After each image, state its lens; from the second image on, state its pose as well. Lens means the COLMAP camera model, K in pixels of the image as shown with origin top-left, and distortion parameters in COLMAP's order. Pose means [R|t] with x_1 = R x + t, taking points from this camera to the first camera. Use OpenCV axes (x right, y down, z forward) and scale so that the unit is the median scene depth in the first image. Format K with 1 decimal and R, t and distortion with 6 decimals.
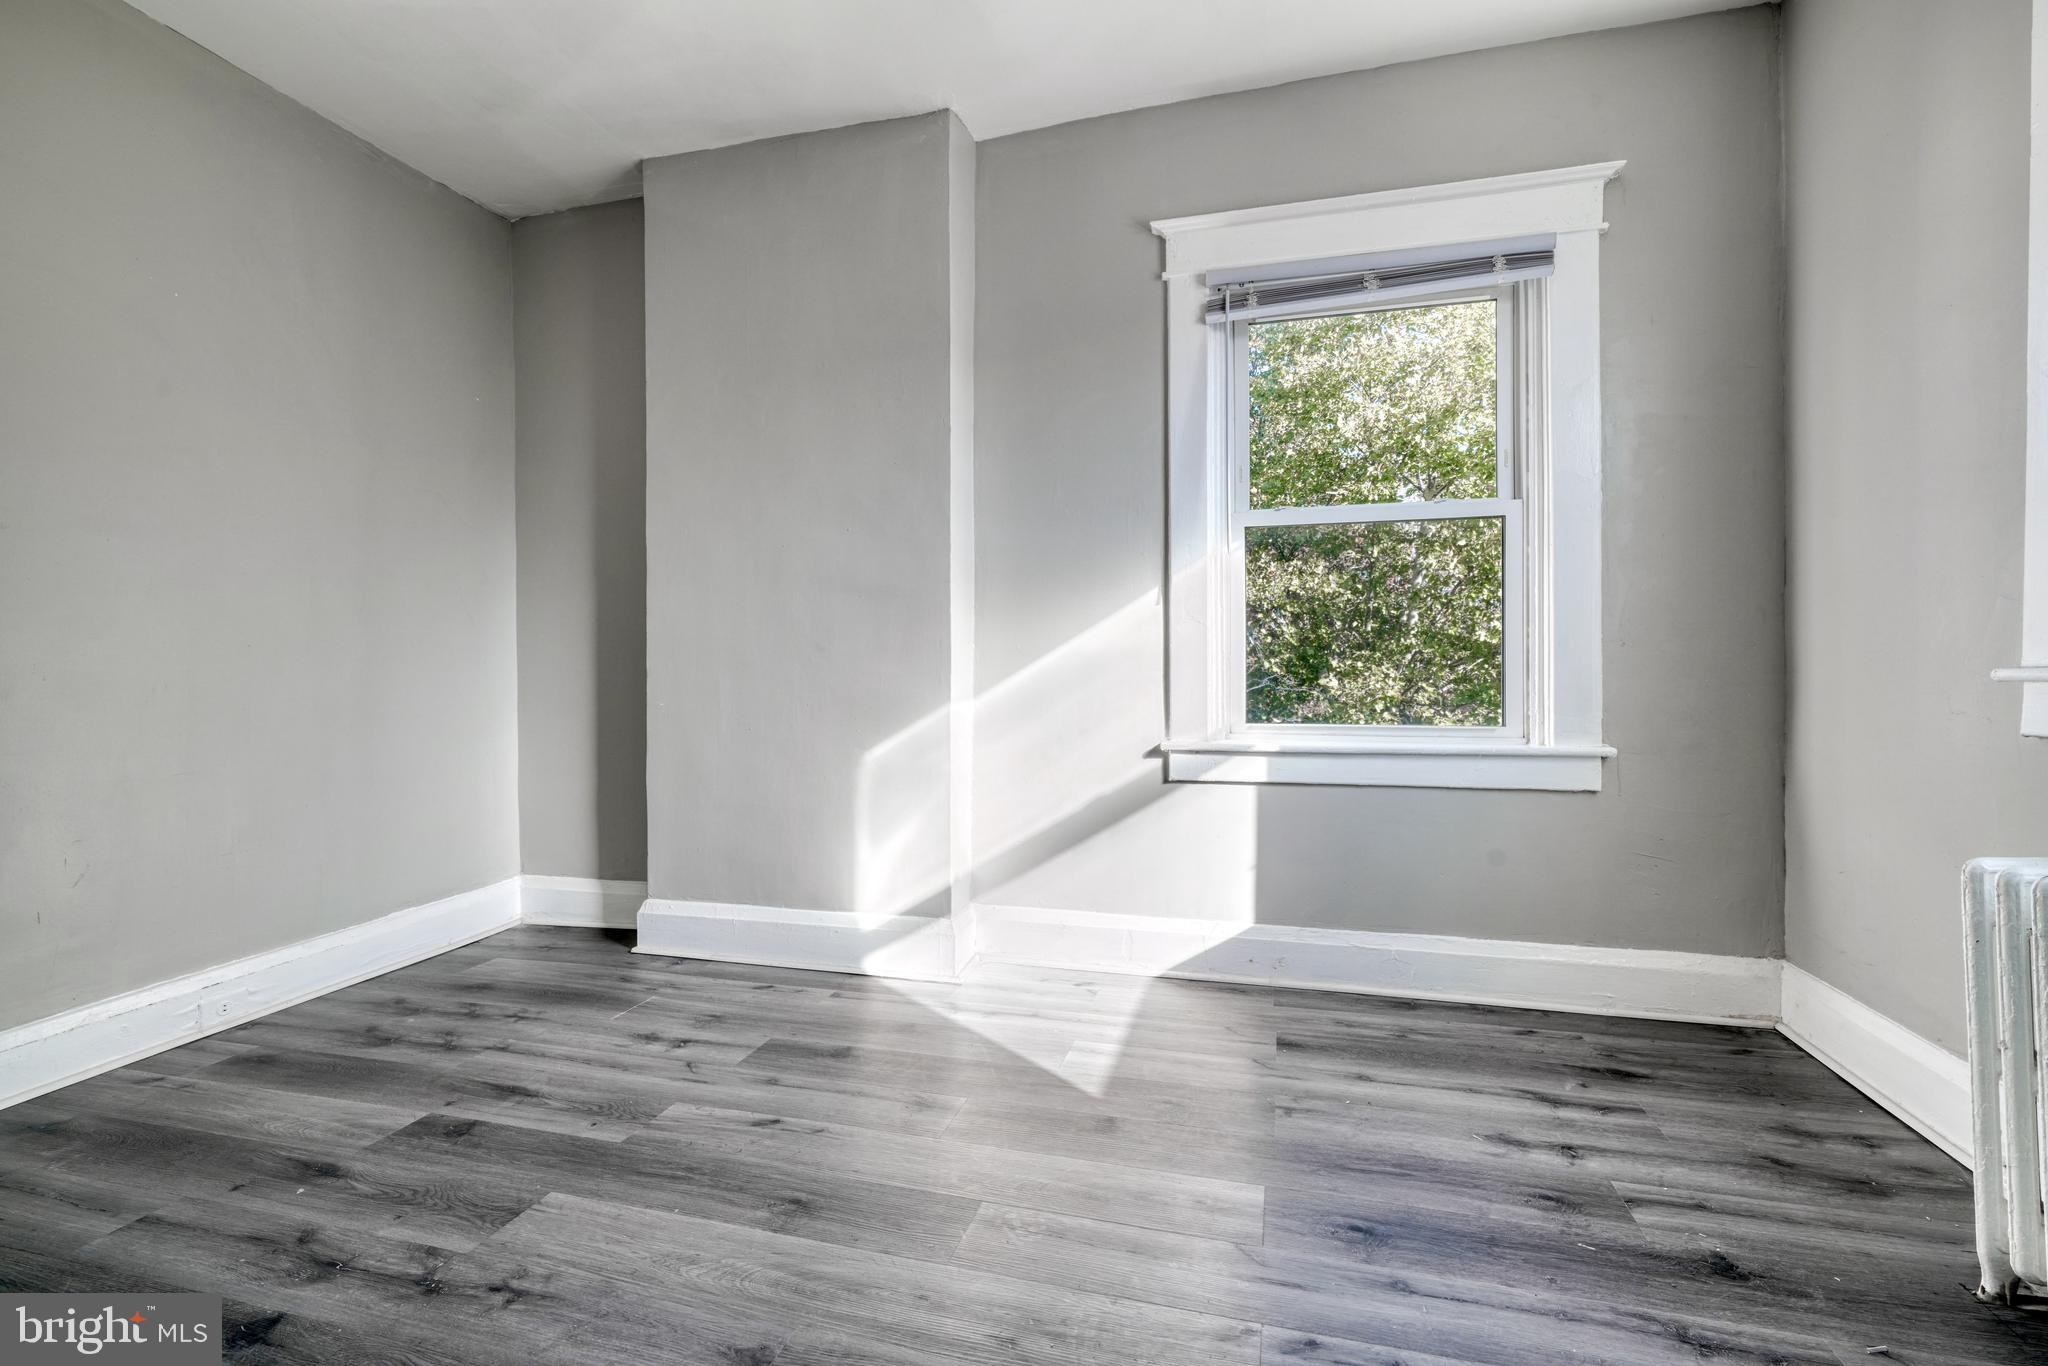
lens RADIAL K [[931.8, 0, 1012.0], [0, 931.8, 675.9], [0, 0, 1]] dist [-0.002569, 0.001513]
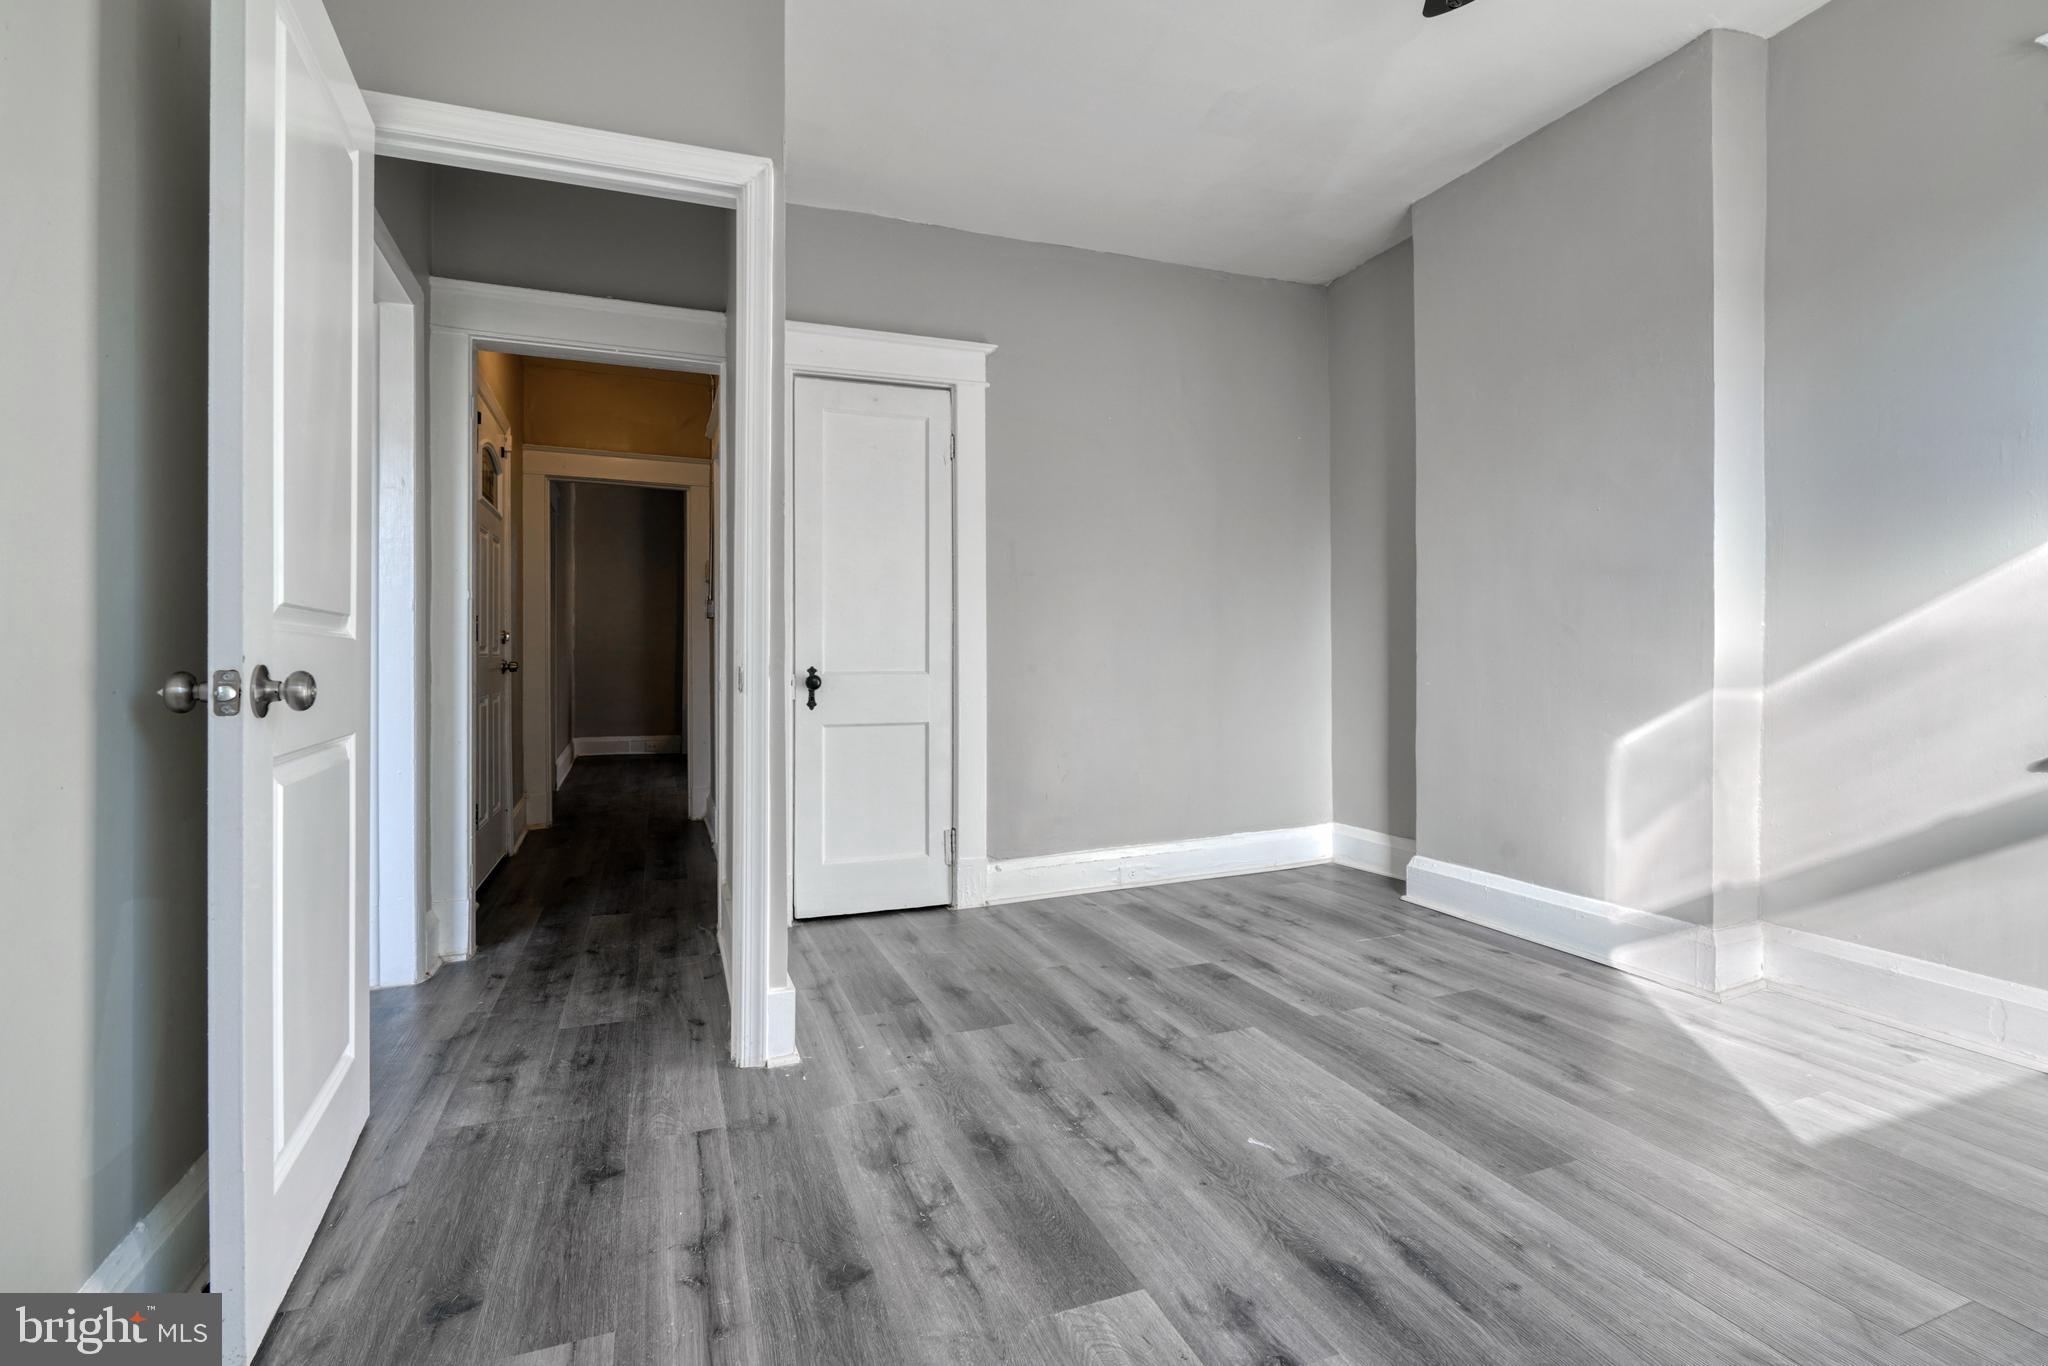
lens RADIAL K [[945.8, 0, 1025.5], [0, 945.8, 657.6], [0, 0, 1]] dist [-0.002422, 0.001039]
pose [[0.608636, 0.000600, -0.793449, 0.304698], [-0.001013, 0.999999, -0.000021, -0.000692], [0.793449, 0.000817, 0.608636, -0.099458]]
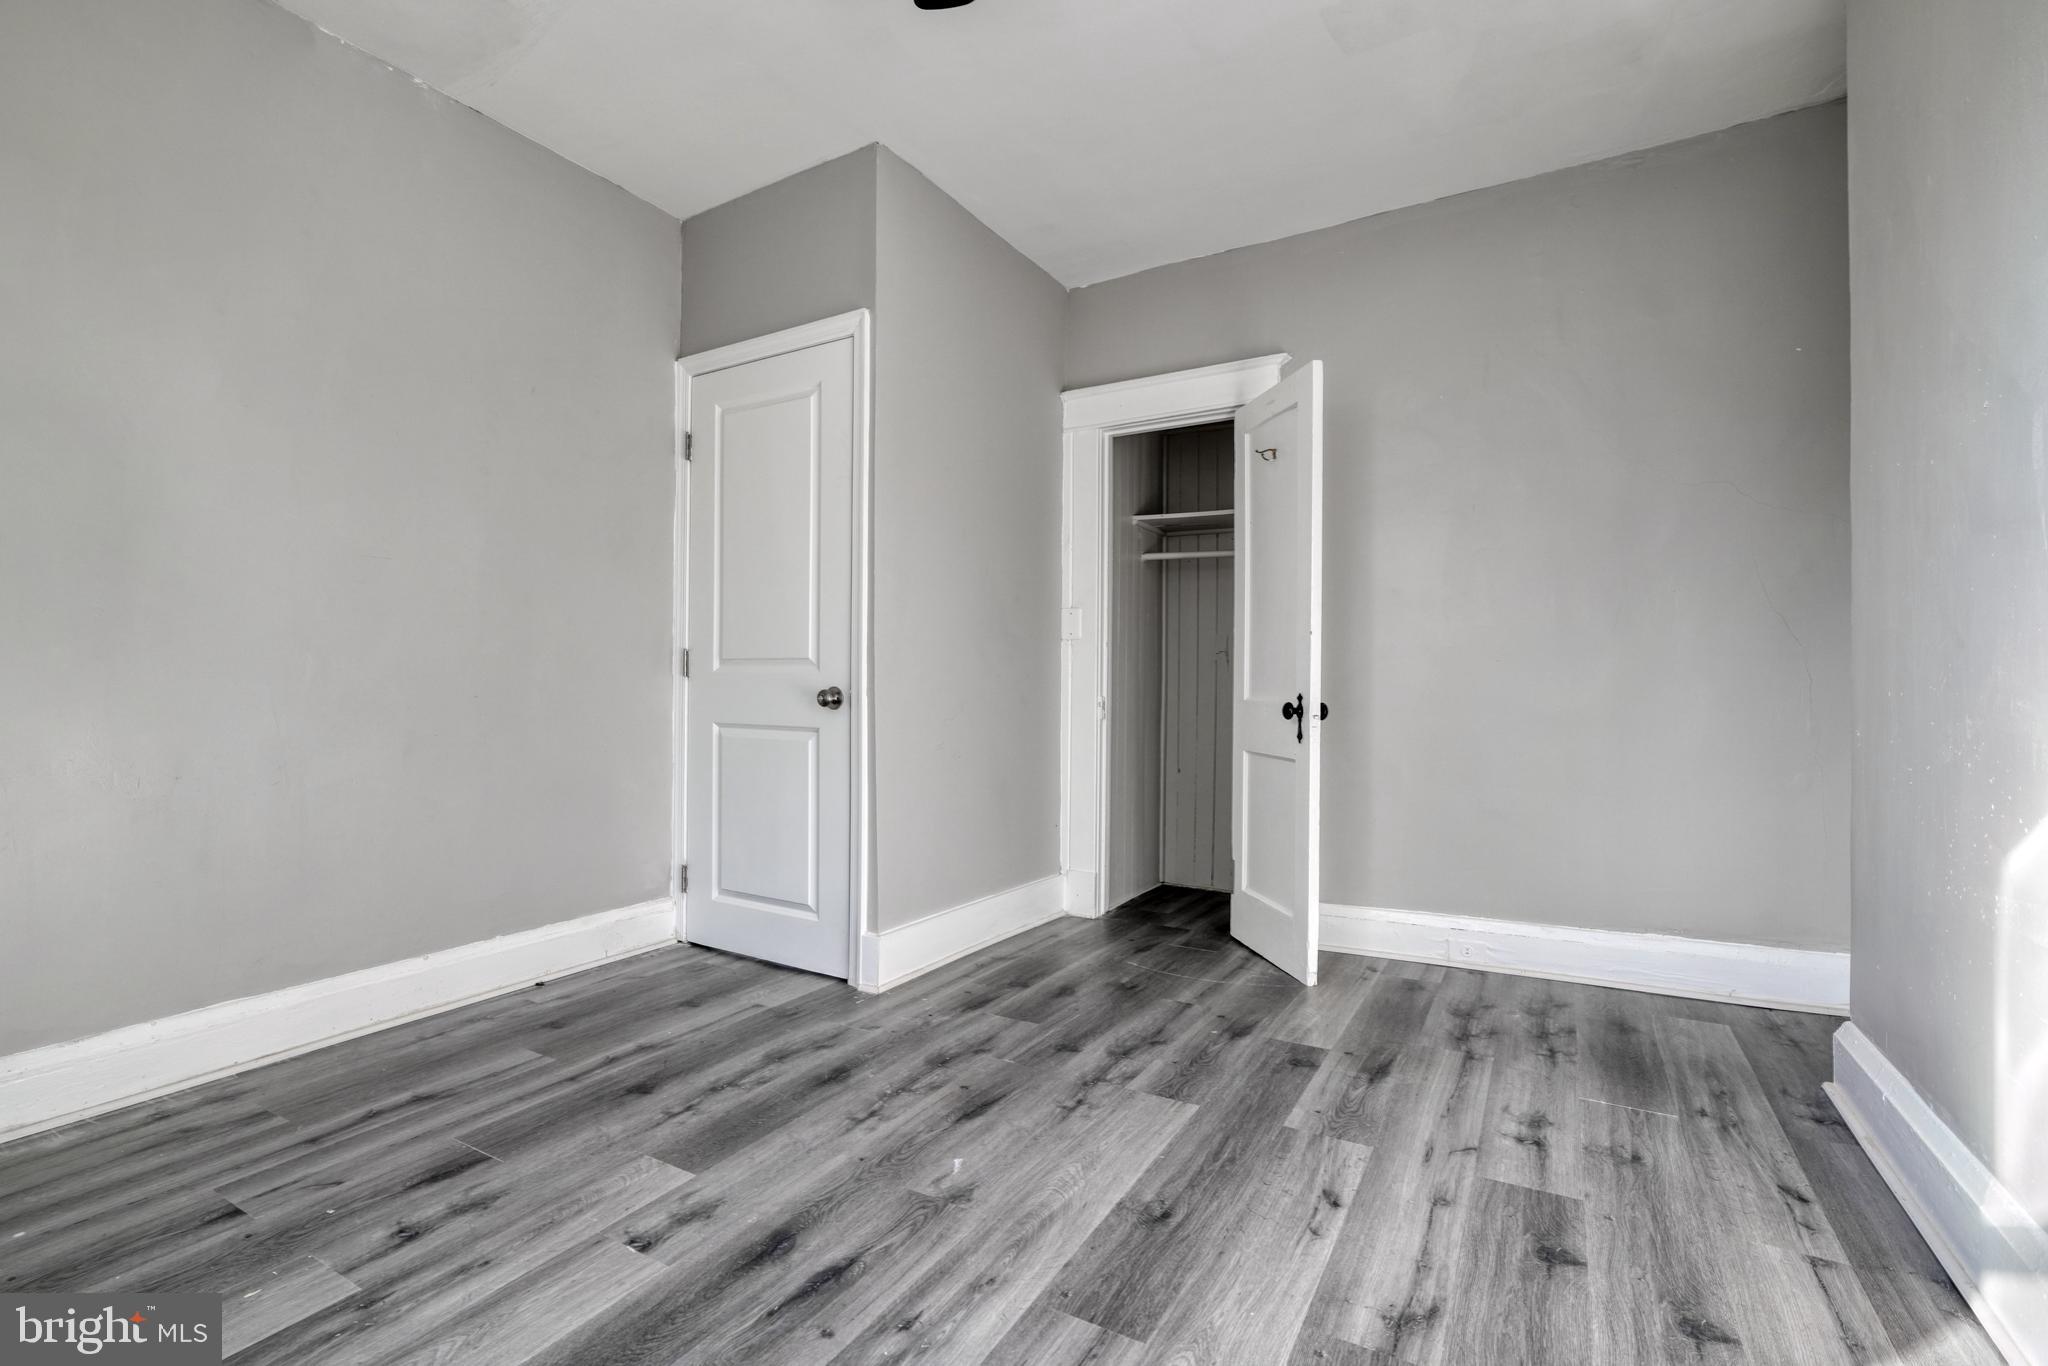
lens RADIAL K [[931.8, 0, 1012.0], [0, 931.8, 675.9], [0, 0, 1]] dist [-0.002569, 0.001513]
pose [[-0.253498, -0.002594, -0.967333, 0.546817], [-0.004324, 0.999989, -0.001549, -0.008423], [0.967326, 0.003790, -0.253506, 0.766689]]
